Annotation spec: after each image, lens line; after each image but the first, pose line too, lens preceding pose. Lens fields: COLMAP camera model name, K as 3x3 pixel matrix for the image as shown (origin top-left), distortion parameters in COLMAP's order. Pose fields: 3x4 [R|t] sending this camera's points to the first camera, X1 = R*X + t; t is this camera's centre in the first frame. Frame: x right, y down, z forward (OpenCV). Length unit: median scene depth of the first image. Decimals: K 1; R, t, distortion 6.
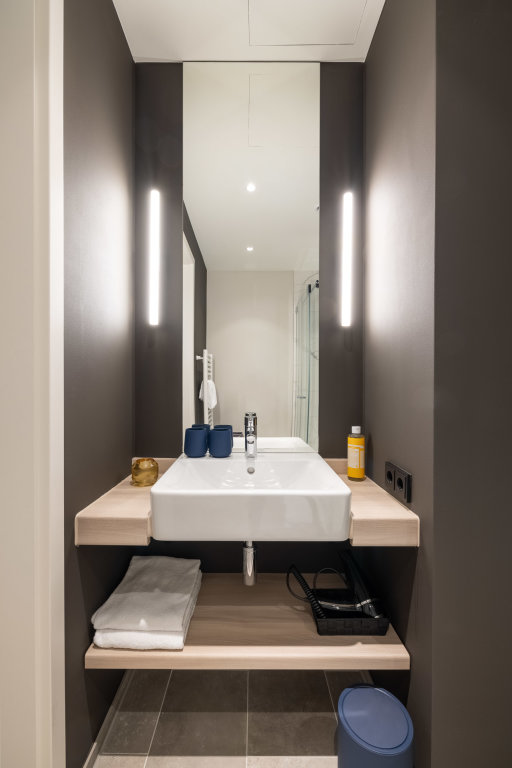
lens RADIAL K [[317.8, 0, 254.7], [0, 317.8, 394.4], [0, 0, 1]] dist [-0.010850, 0.000134]
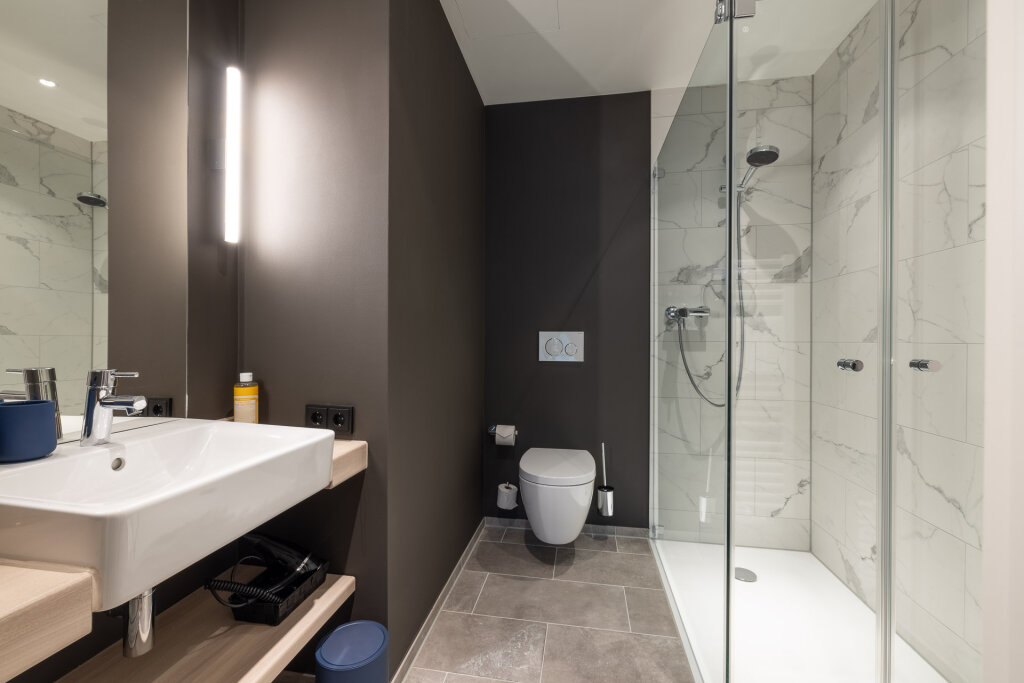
lens RADIAL K [[423.7, 0, 512.0], [0, 423.7, 341.5], [0, 0, 1]] dist [-0.010850, 0.000134]
pose [[0.165046, -0.009179, 0.986243, -0.726807], [0.008155, 0.999935, 0.007942, 0.024073], [-0.986252, 0.006732, 0.165110, 0.209499]]
